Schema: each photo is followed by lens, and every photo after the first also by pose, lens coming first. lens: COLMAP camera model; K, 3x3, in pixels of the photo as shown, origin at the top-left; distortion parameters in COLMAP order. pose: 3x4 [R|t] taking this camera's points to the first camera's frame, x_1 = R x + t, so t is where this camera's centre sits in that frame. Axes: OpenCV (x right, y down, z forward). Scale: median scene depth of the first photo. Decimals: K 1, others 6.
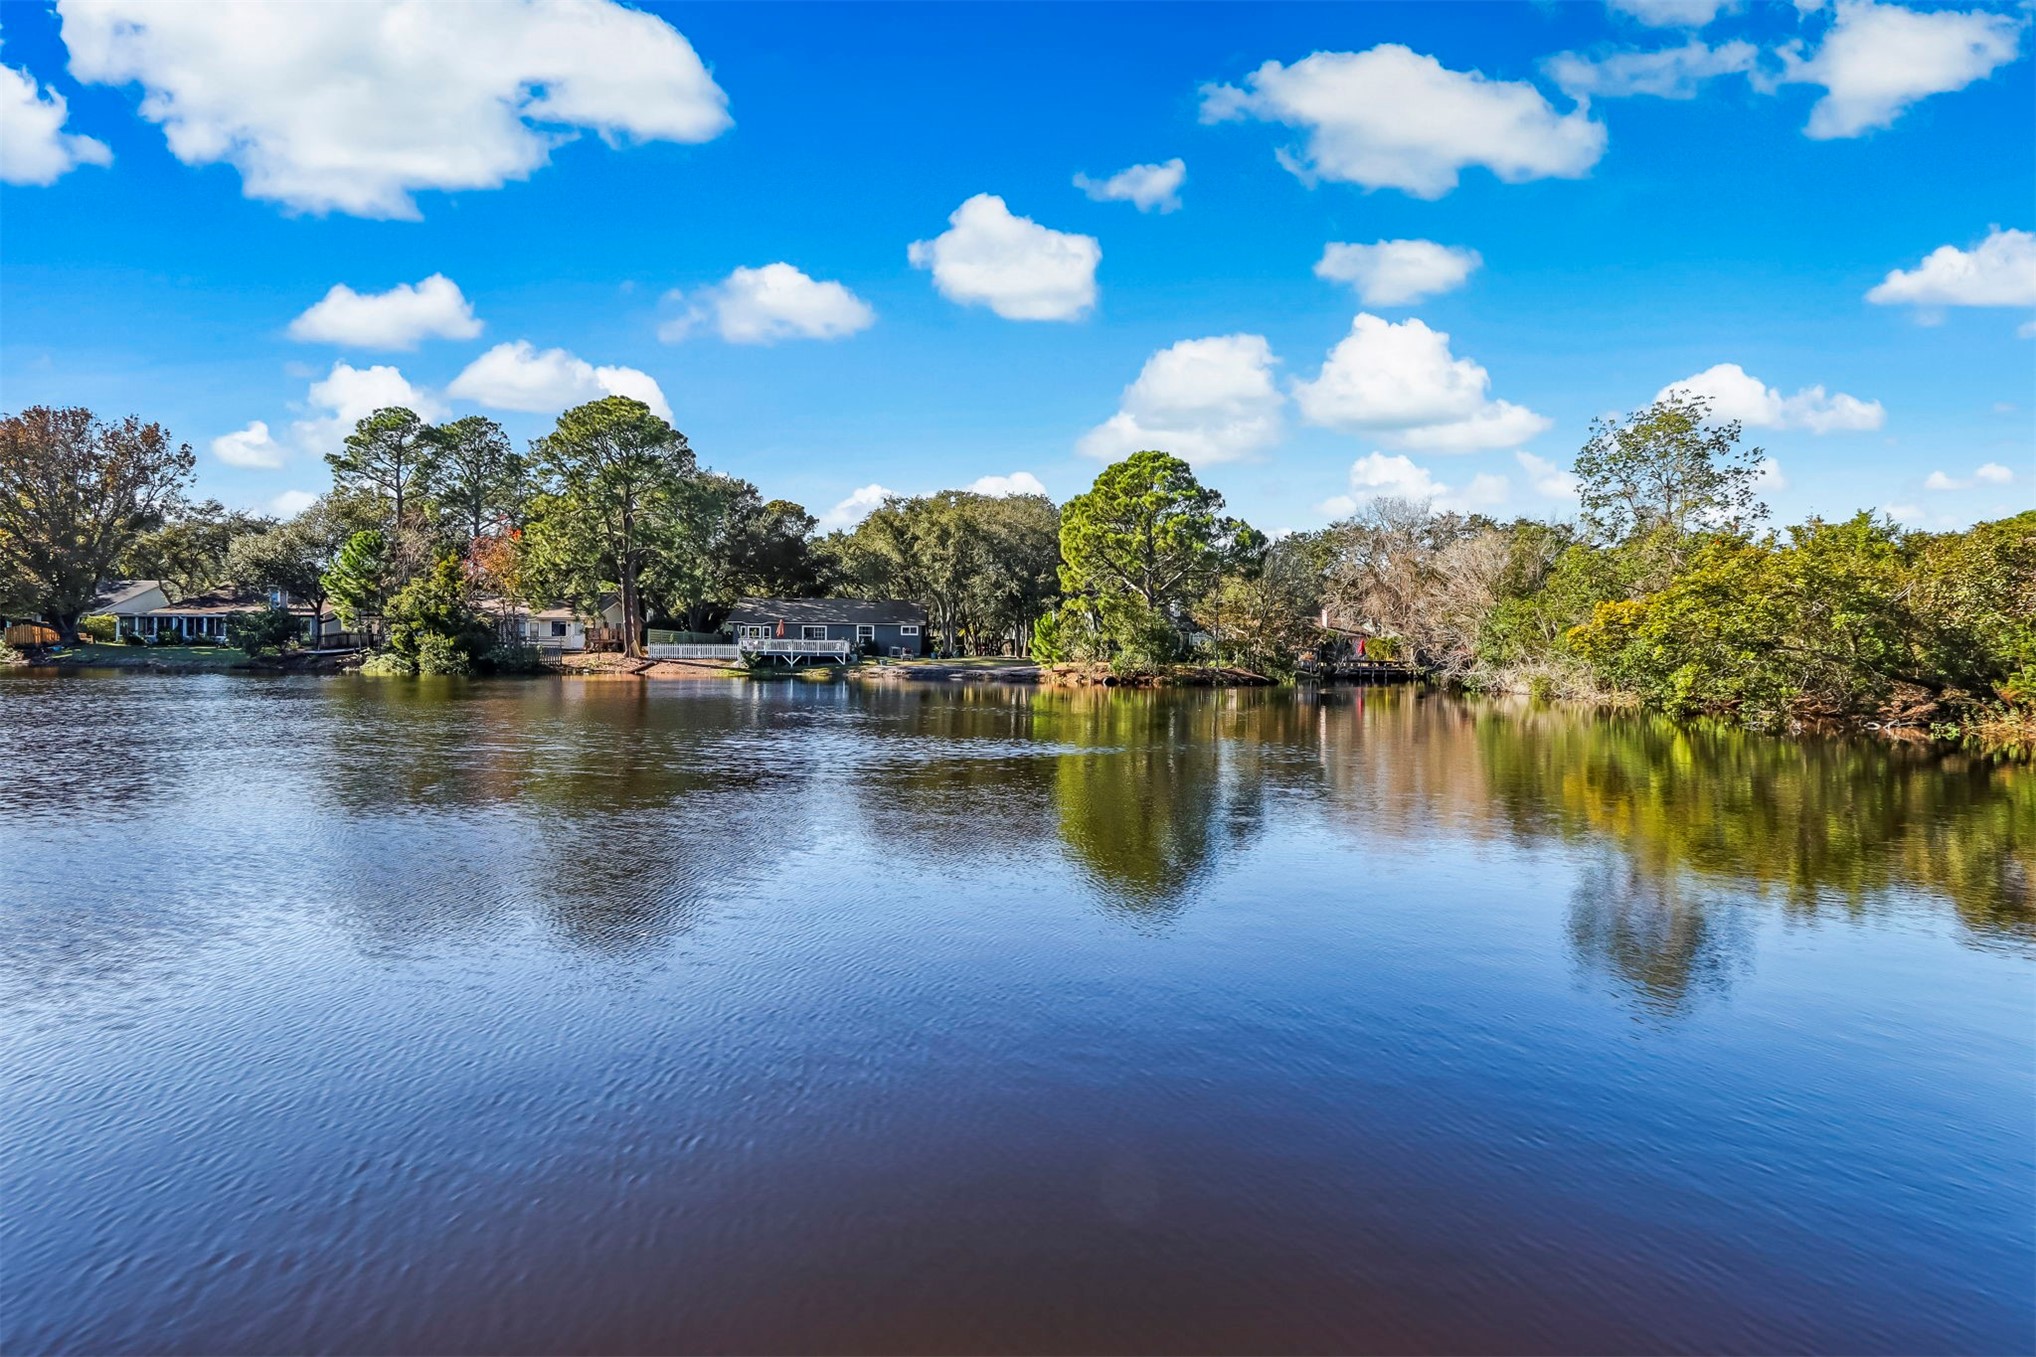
lens RADIAL K [[949.6, 0, 1011.2], [0, 949.6, 670.6], [0, 0, 1]] dist [-0.001864, 0.002105]
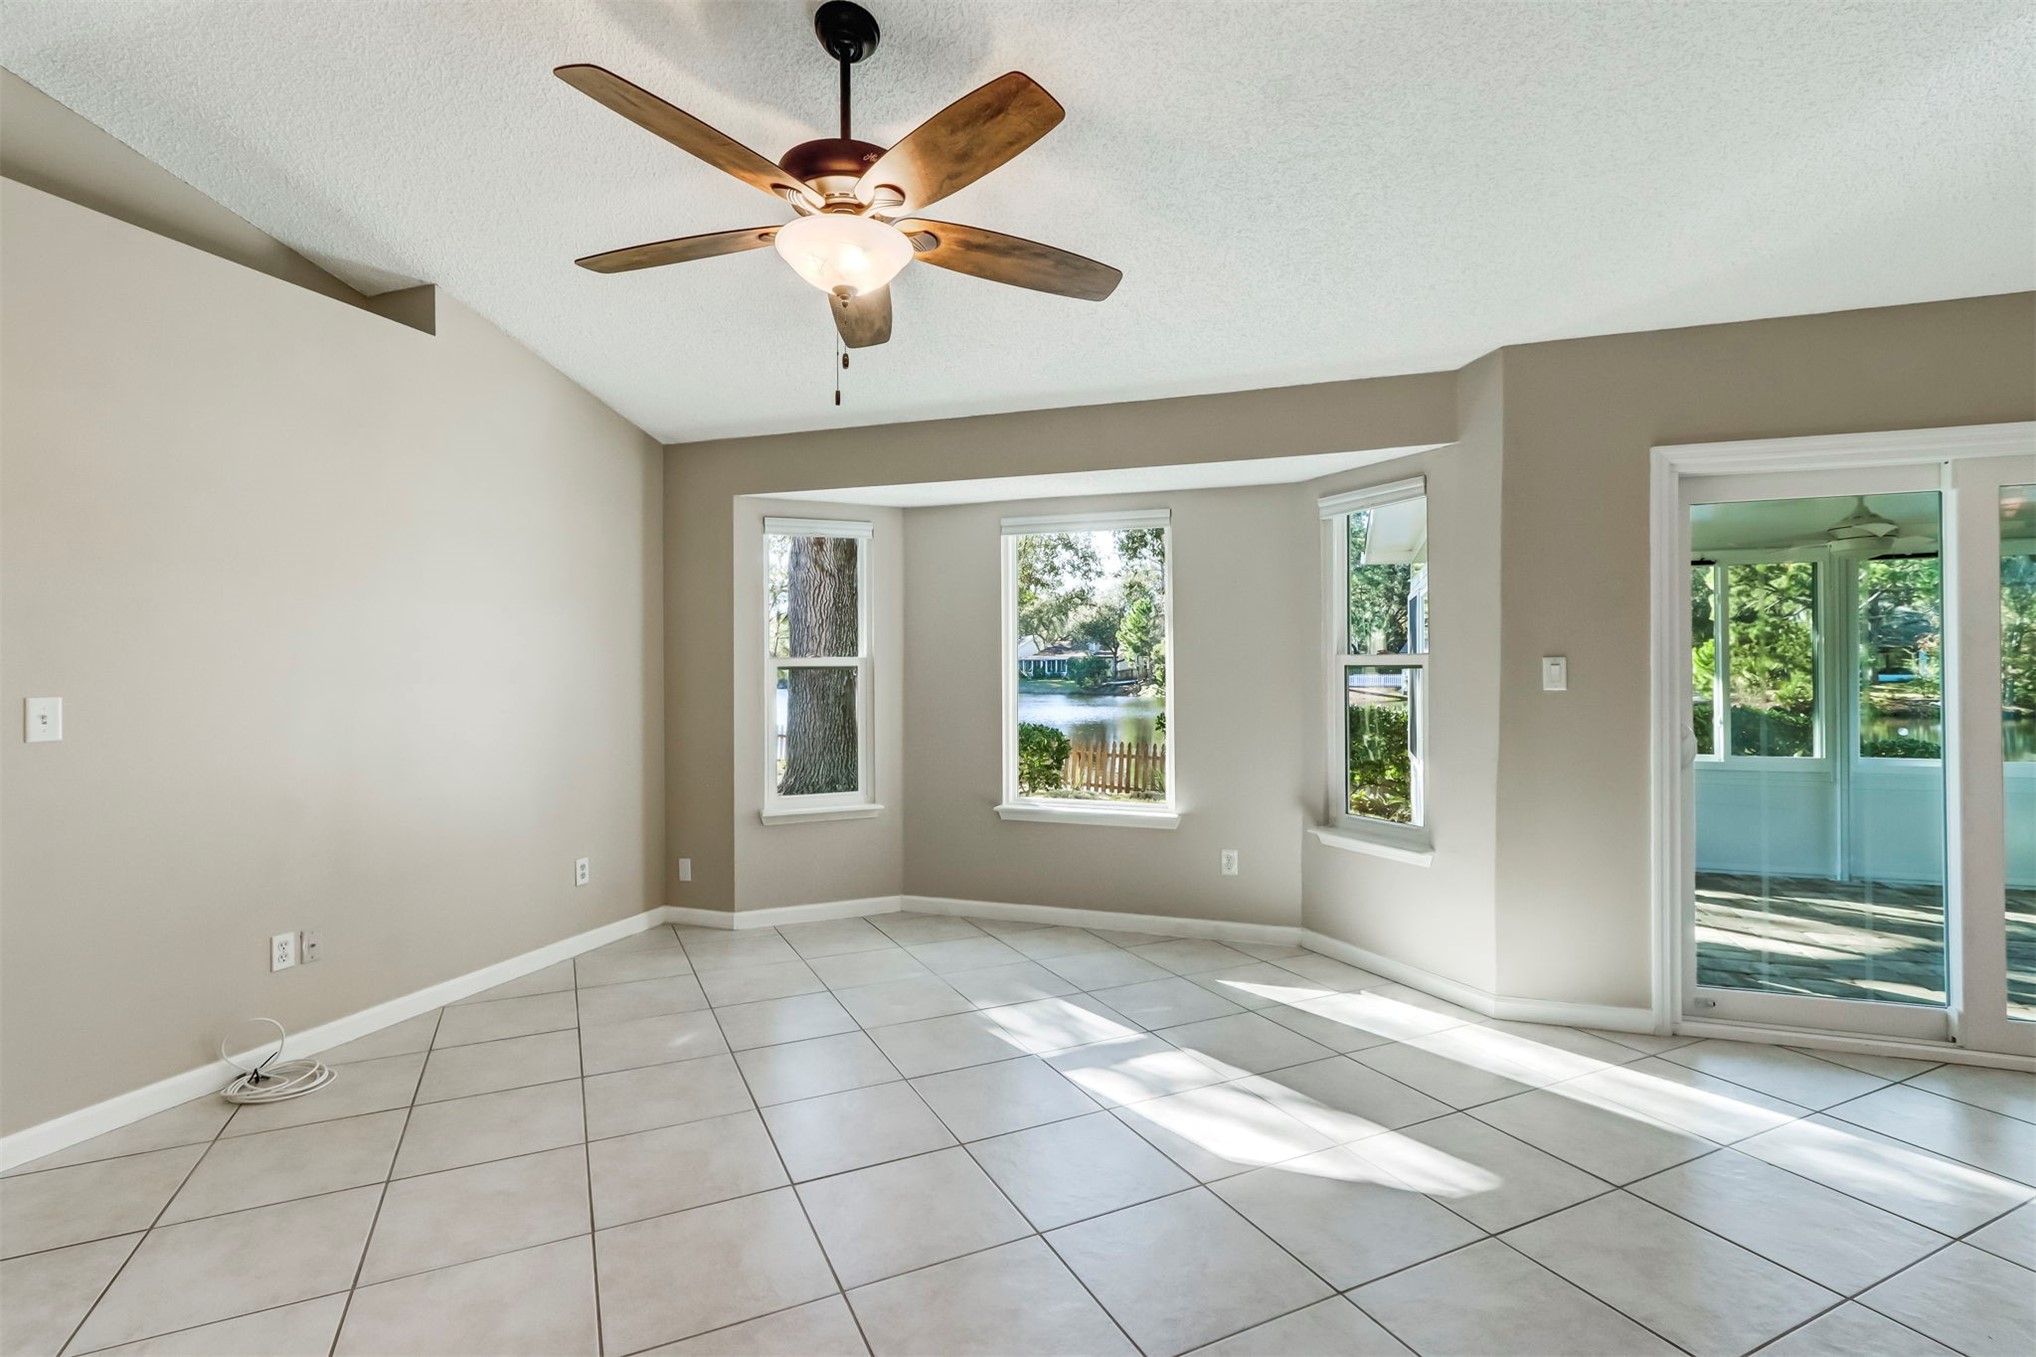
lens RADIAL K [[949.6, 0, 1001.3], [0, 949.6, 646.1], [0, 0, 1]] dist [-0.001864, 0.002105]
pose [[0.726960, -0.031391, -0.685962, 0.154903], [-0.000964, 0.998907, -0.046733, -0.006806], [0.686679, 0.034634, 0.726135, -0.194957]]
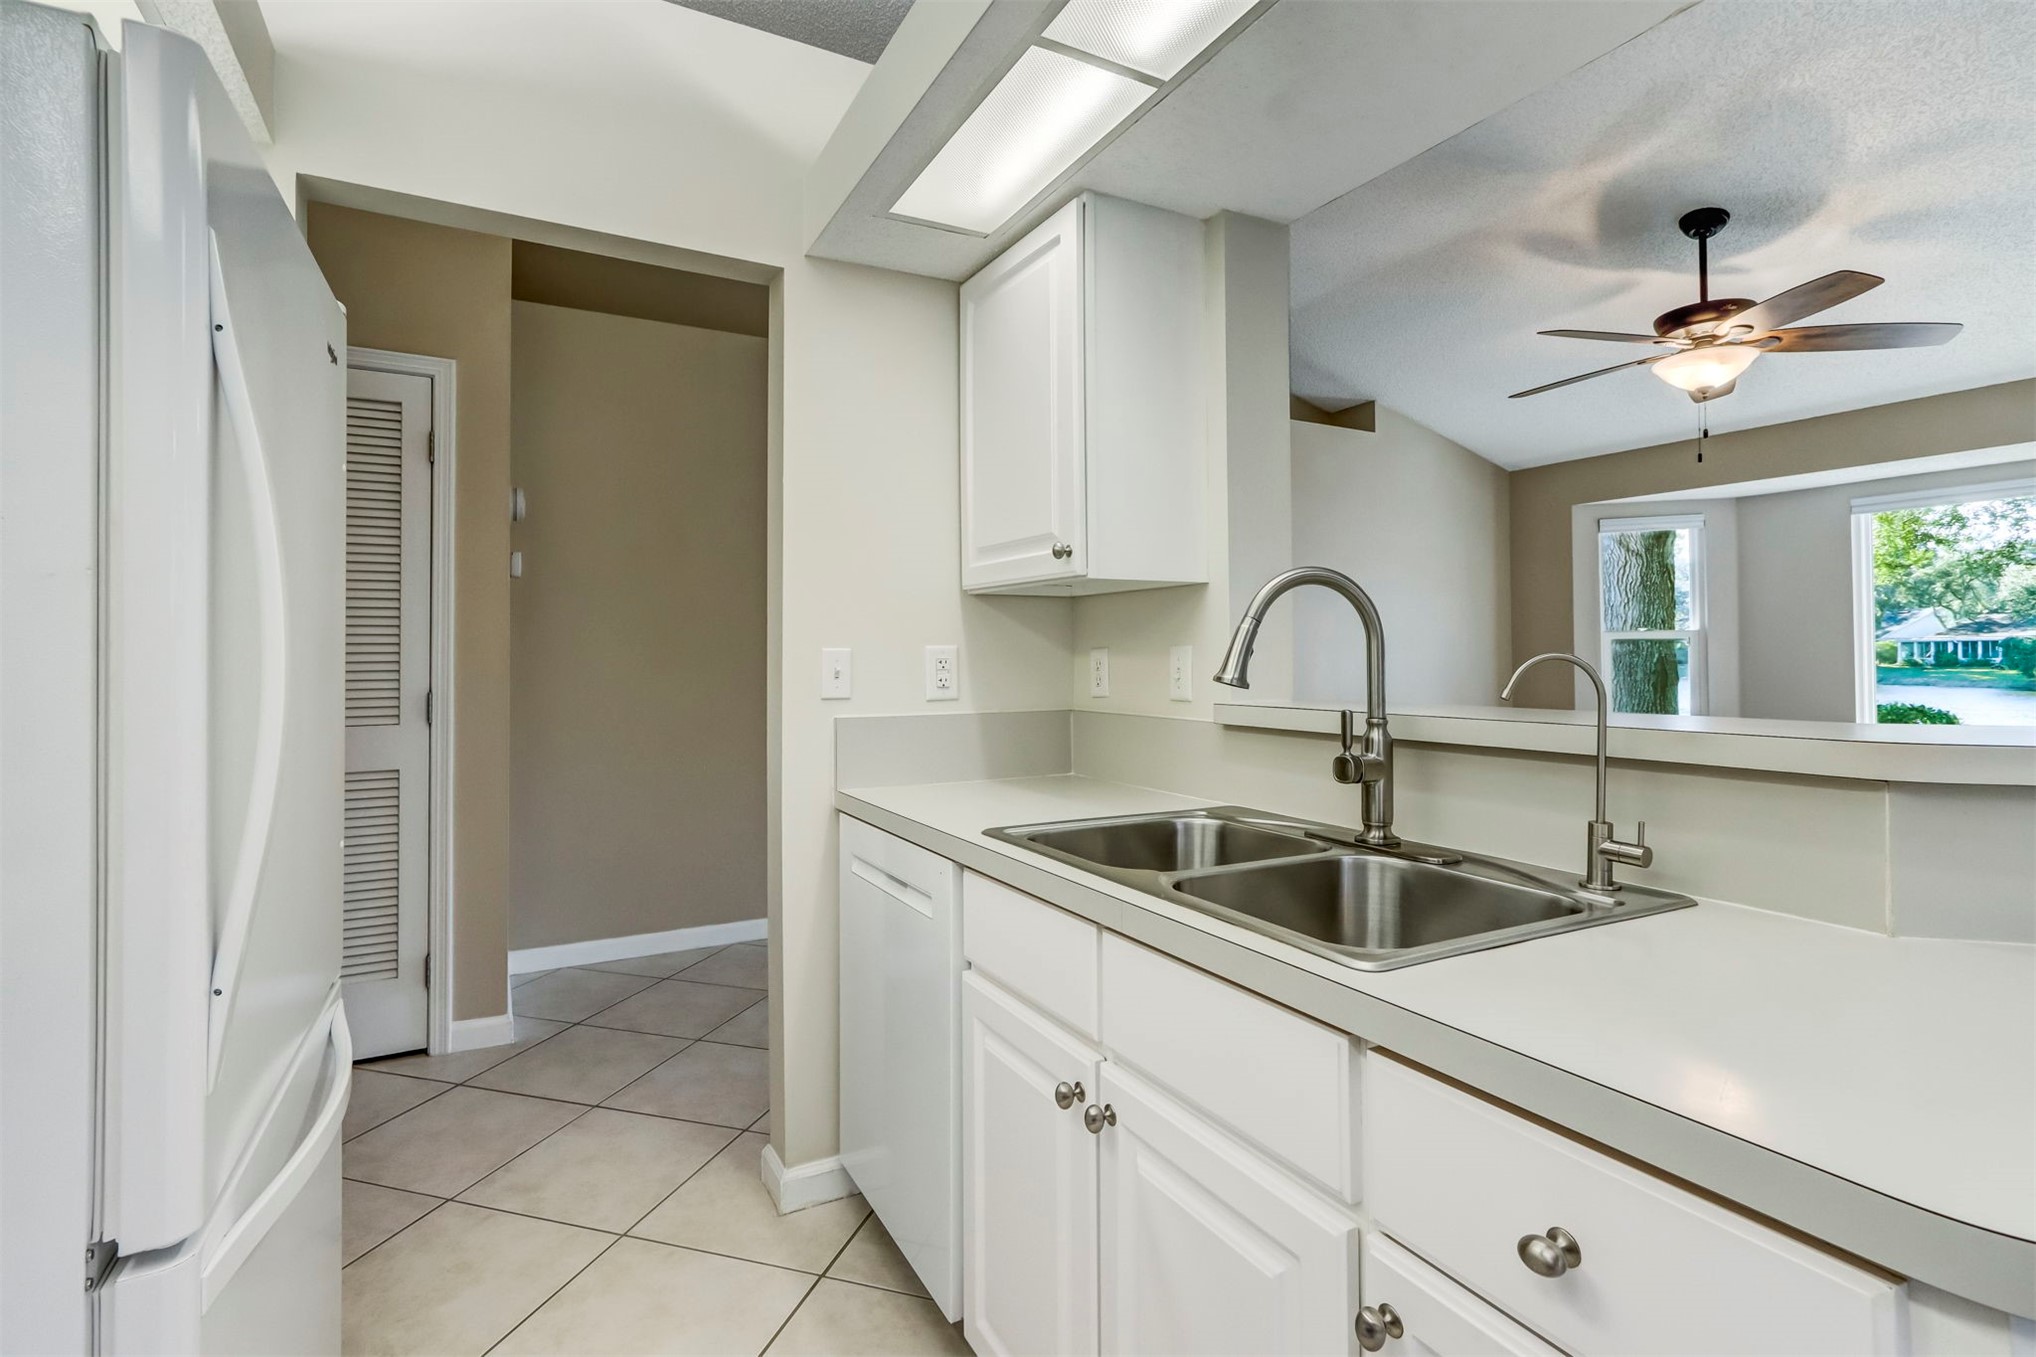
lens RADIAL K [[949.6, 0, 1005.7], [0, 949.6, 642.7], [0, 0, 1]] dist [-0.001864, 0.002105]
pose [[0.072853, -0.027797, -0.996955, 0.164304], [-0.015372, 0.999462, -0.028990, -0.005961], [0.997224, 0.017437, 0.072387, -0.204131]]
